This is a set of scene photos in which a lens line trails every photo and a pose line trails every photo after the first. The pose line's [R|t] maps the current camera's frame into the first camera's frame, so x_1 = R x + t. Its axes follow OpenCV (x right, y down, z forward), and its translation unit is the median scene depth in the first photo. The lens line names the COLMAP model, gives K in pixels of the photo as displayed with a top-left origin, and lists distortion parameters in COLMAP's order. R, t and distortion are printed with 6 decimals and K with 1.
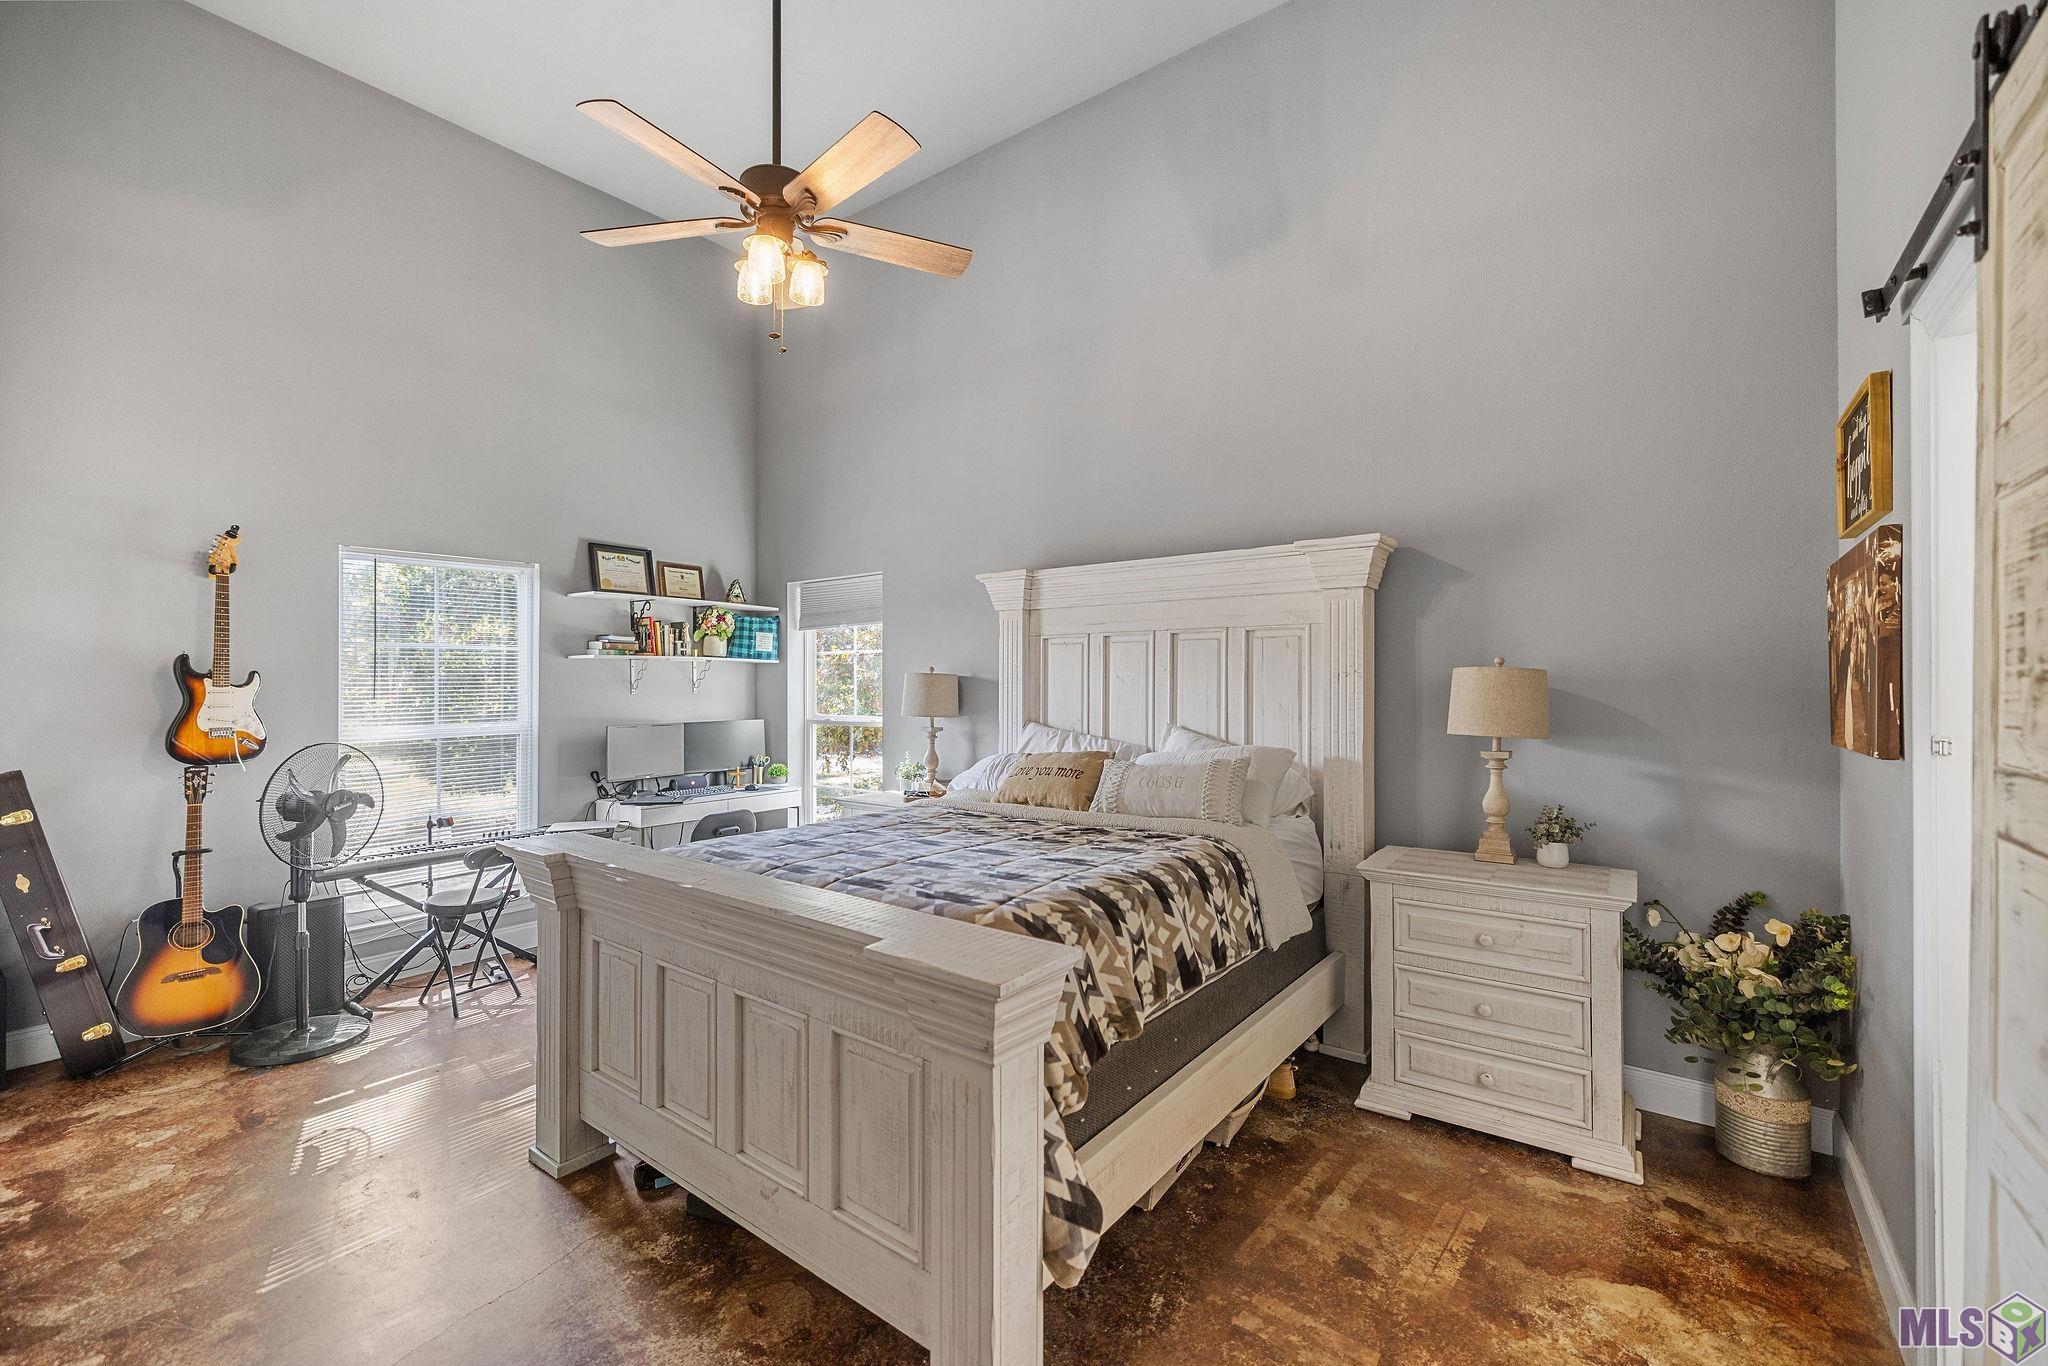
lens RADIAL K [[864.2, 0, 1022.6], [0, 864.2, 688.9], [0, 0, 1]] dist [0.002331, 0.000326]
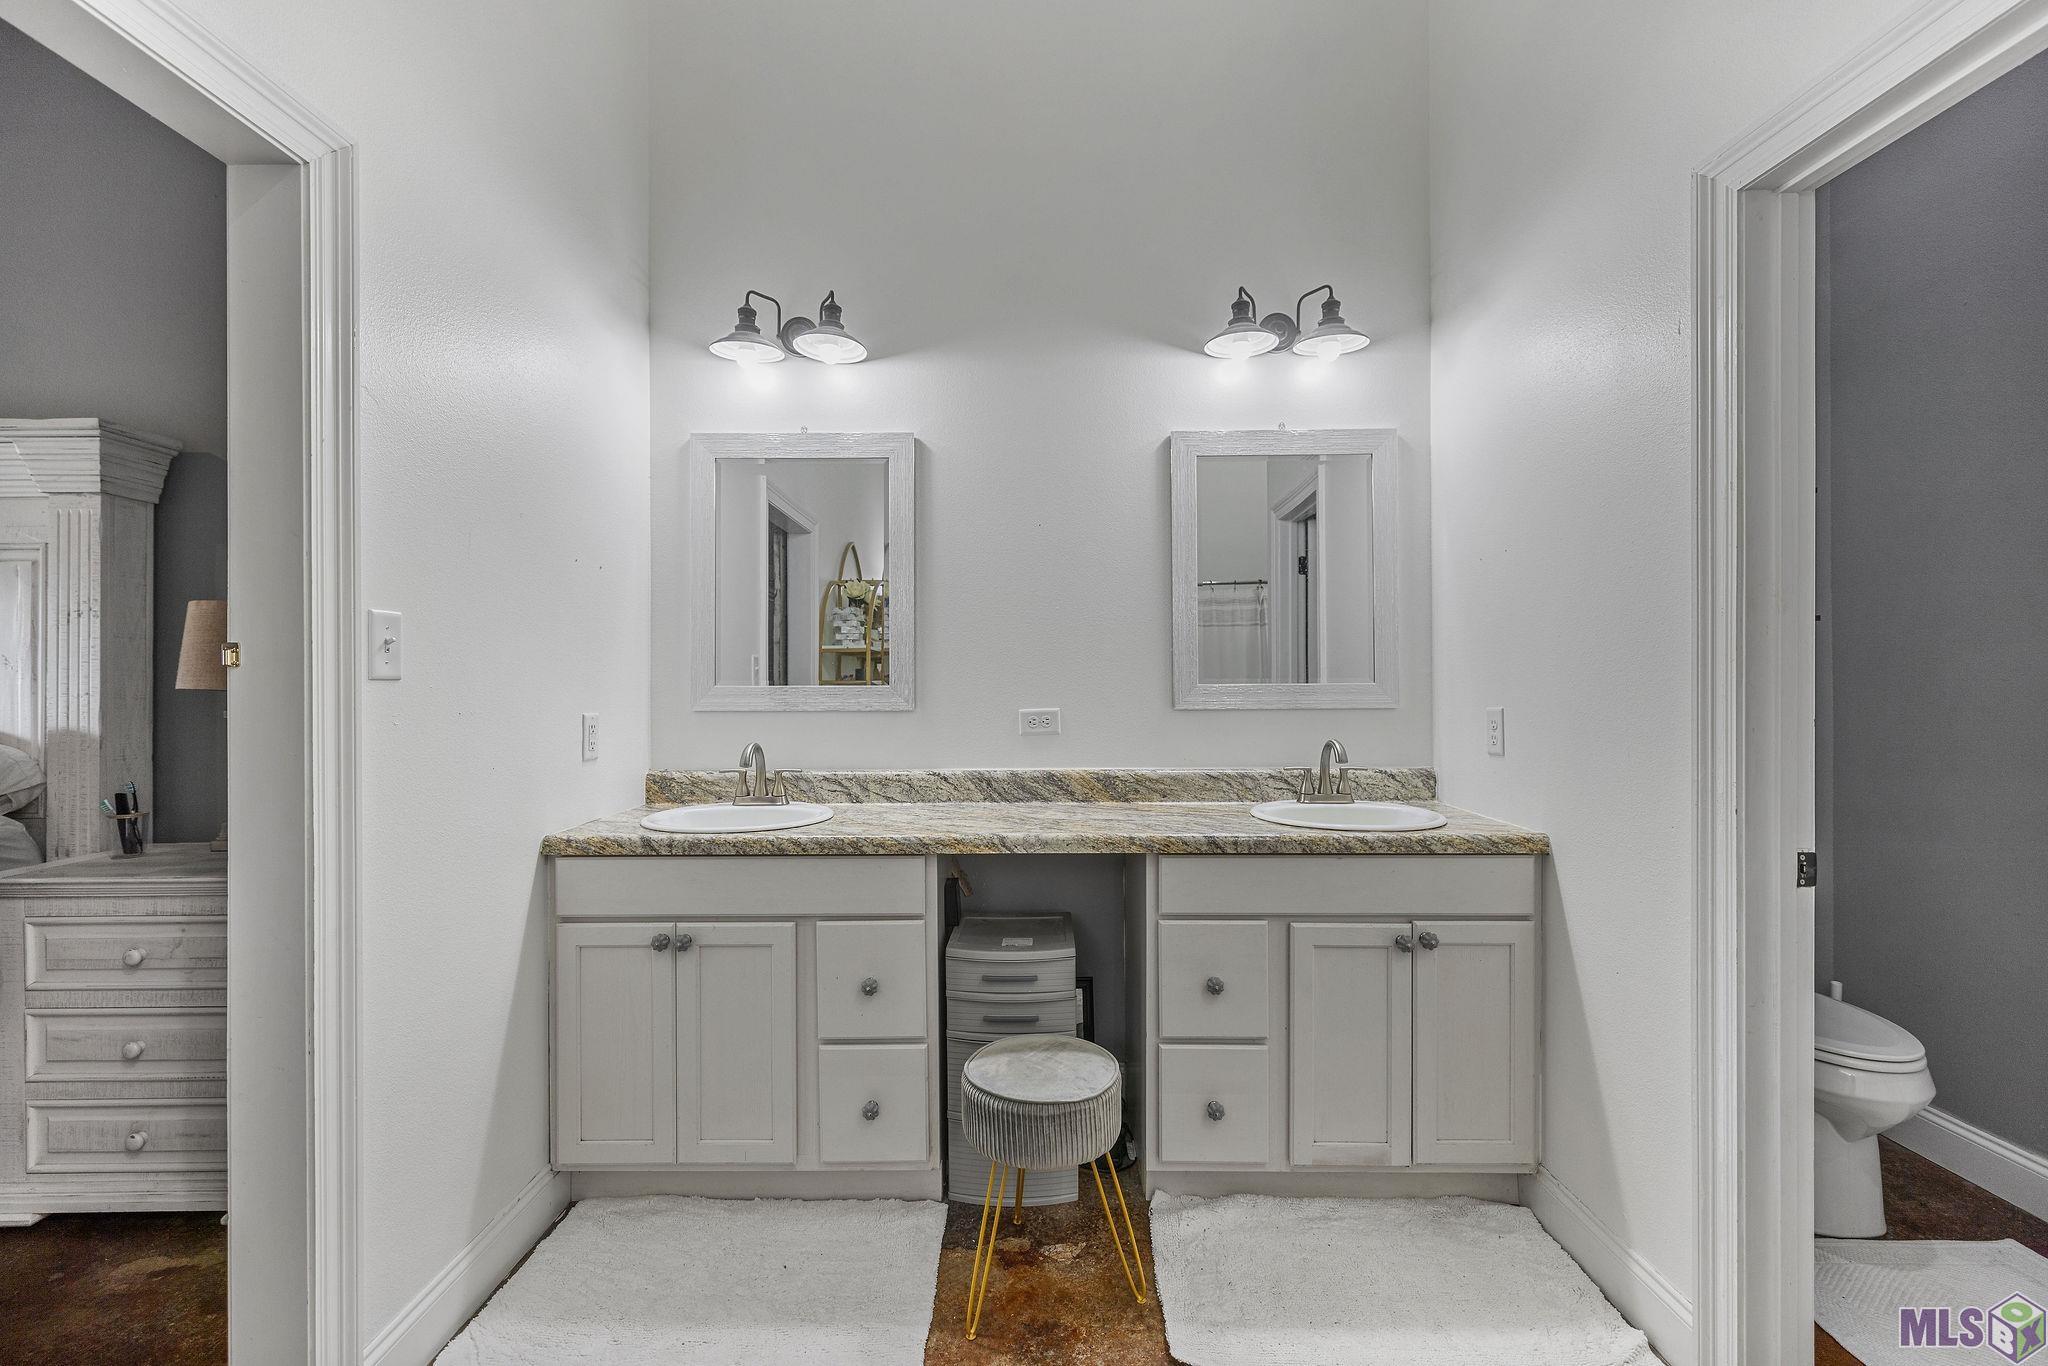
lens RADIAL K [[864.2, 0, 1022.6], [0, 864.2, 688.9], [0, 0, 1]] dist [0.002331, 0.000326]
pose [[0.791980, -0.003910, 0.610534, 0.652637], [0.000872, 0.999986, 0.005273, 0.049916], [-0.610546, -0.003643, 0.791972, -0.071133]]
